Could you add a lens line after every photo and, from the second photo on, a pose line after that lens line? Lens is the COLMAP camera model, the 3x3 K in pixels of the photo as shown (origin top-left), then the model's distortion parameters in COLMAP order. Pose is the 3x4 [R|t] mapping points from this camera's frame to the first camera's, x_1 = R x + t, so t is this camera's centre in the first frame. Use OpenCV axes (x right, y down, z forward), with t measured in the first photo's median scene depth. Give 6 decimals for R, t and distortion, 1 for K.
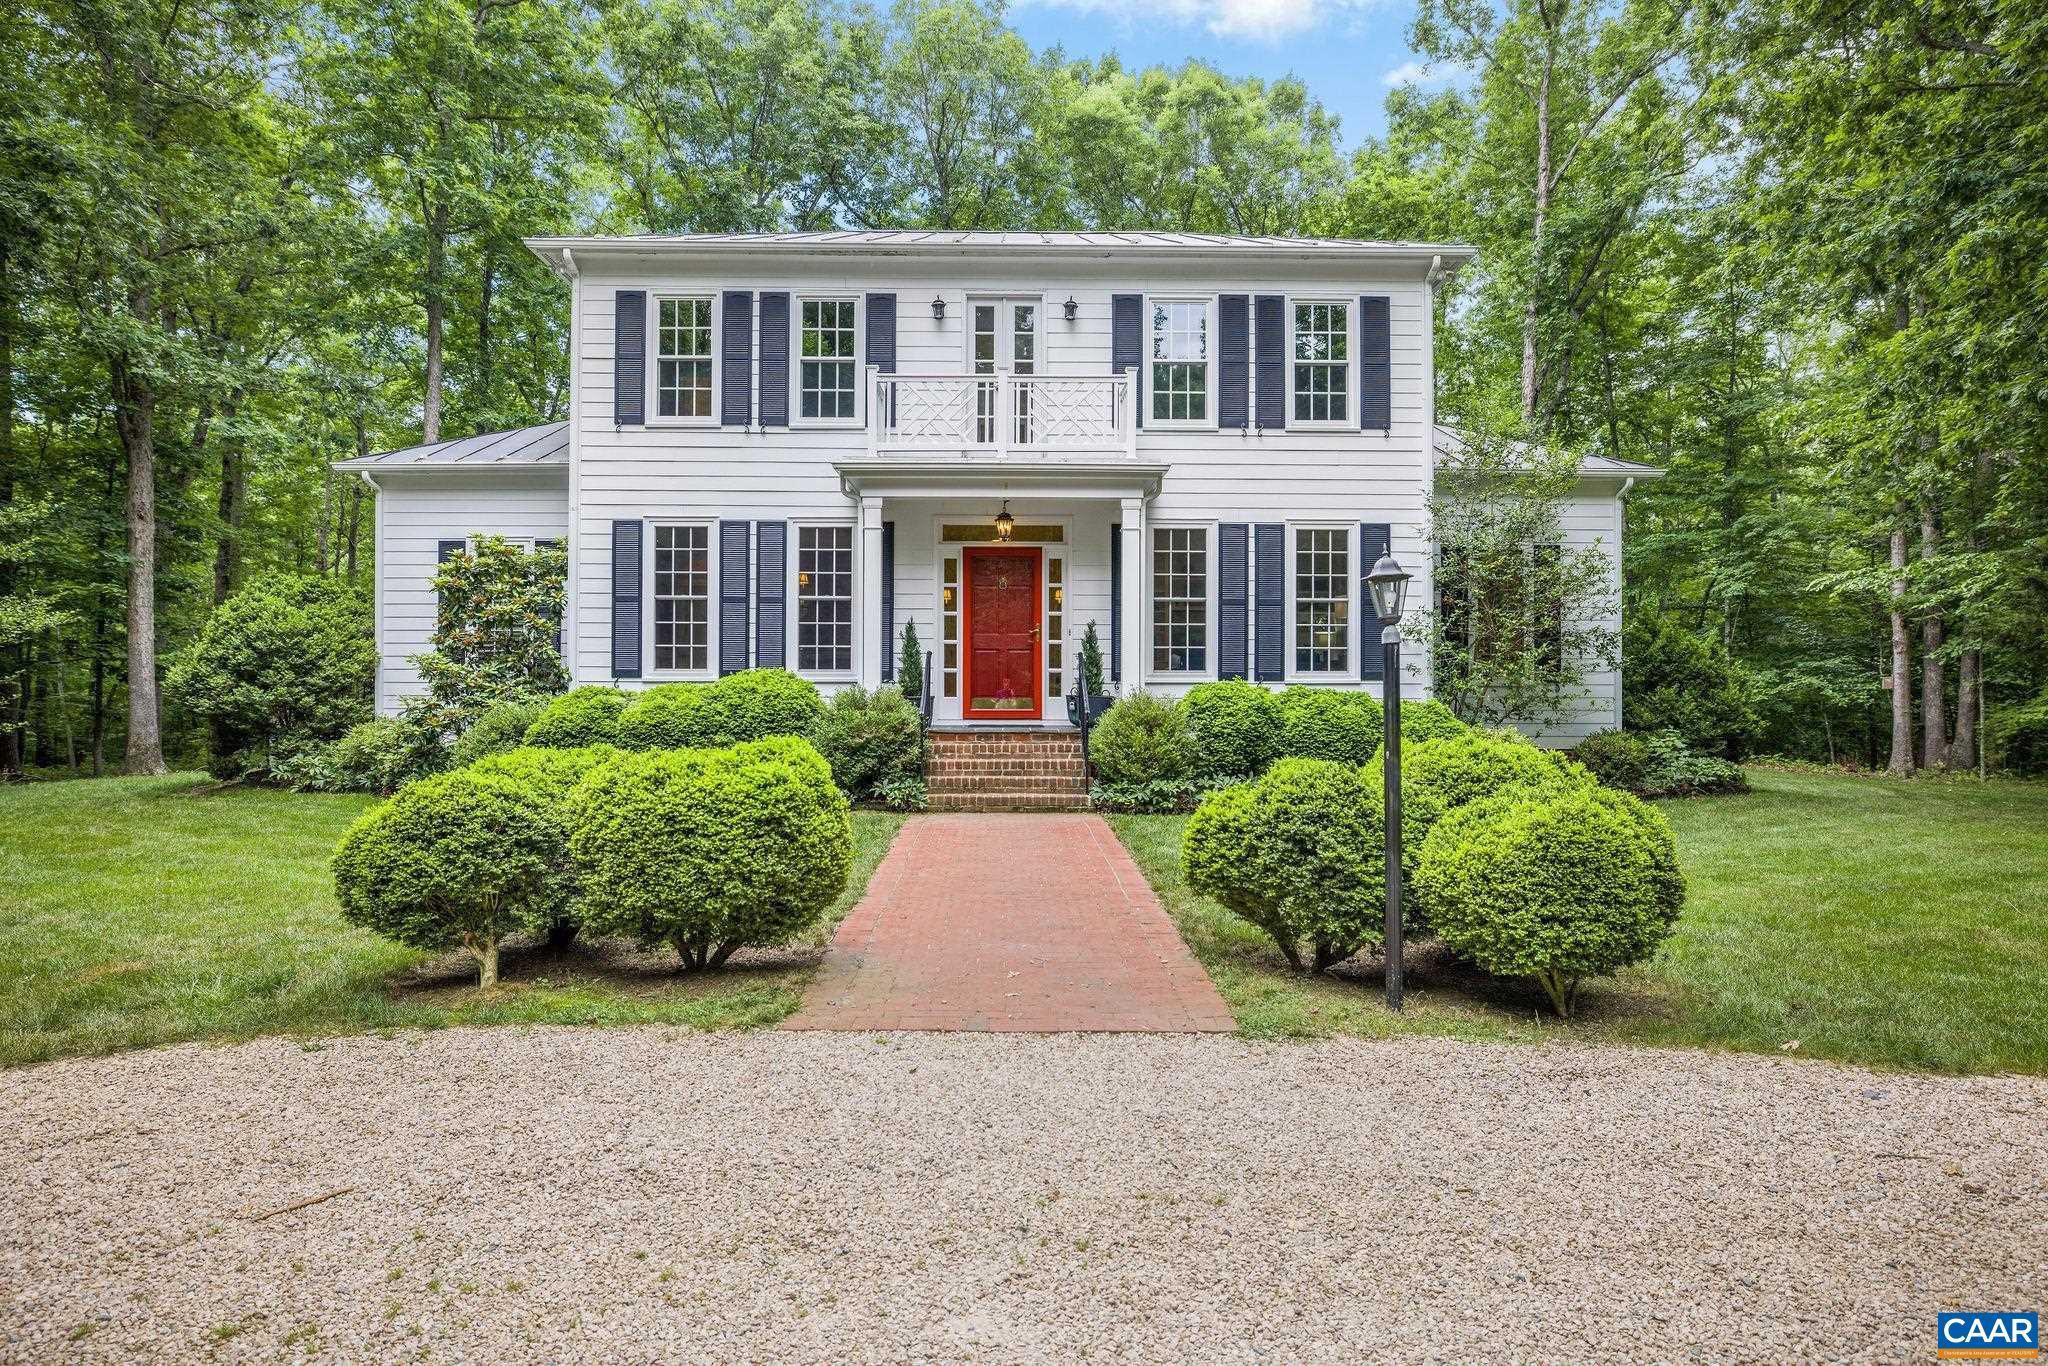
lens RADIAL K [[1225.6, 0, 1025.2], [0, 1225.6, 673.6], [0, 0, 1]] dist [0.002035, 0.007497]
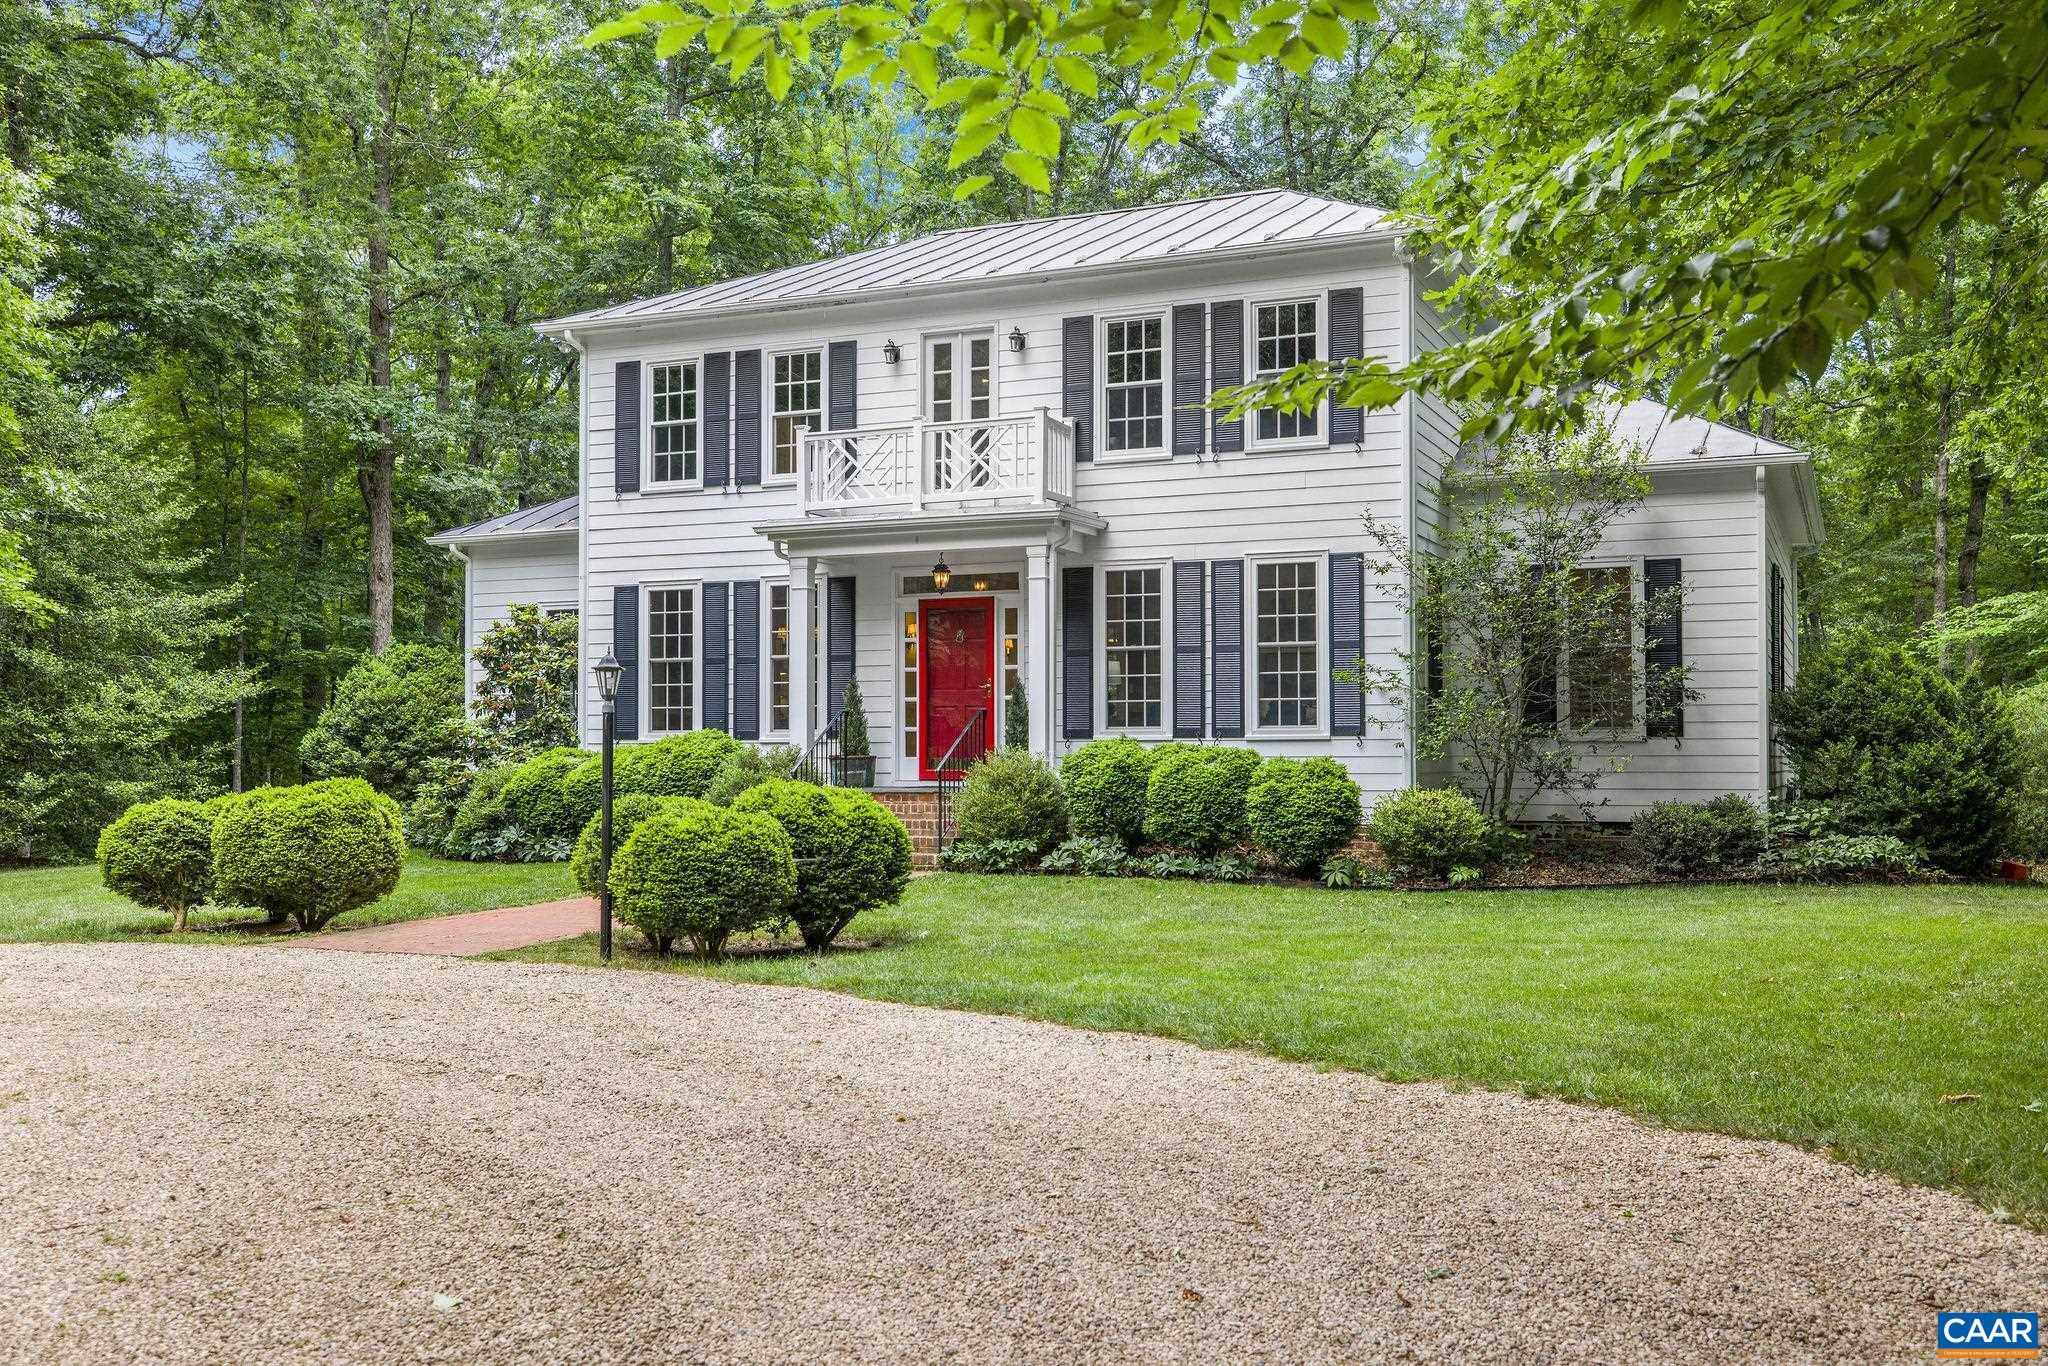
lens RADIAL K [[2064.9, 0, 1024.6], [0, 2064.9, 697.4], [0, 0, 1]] dist [0.087254, 0.000000]
pose [[0.899353, -0.016784, -0.436901, 0.722948], [0.009396, 0.999774, -0.019065, 0.003995], [0.437123, 0.013041, 0.899307, -0.406628]]
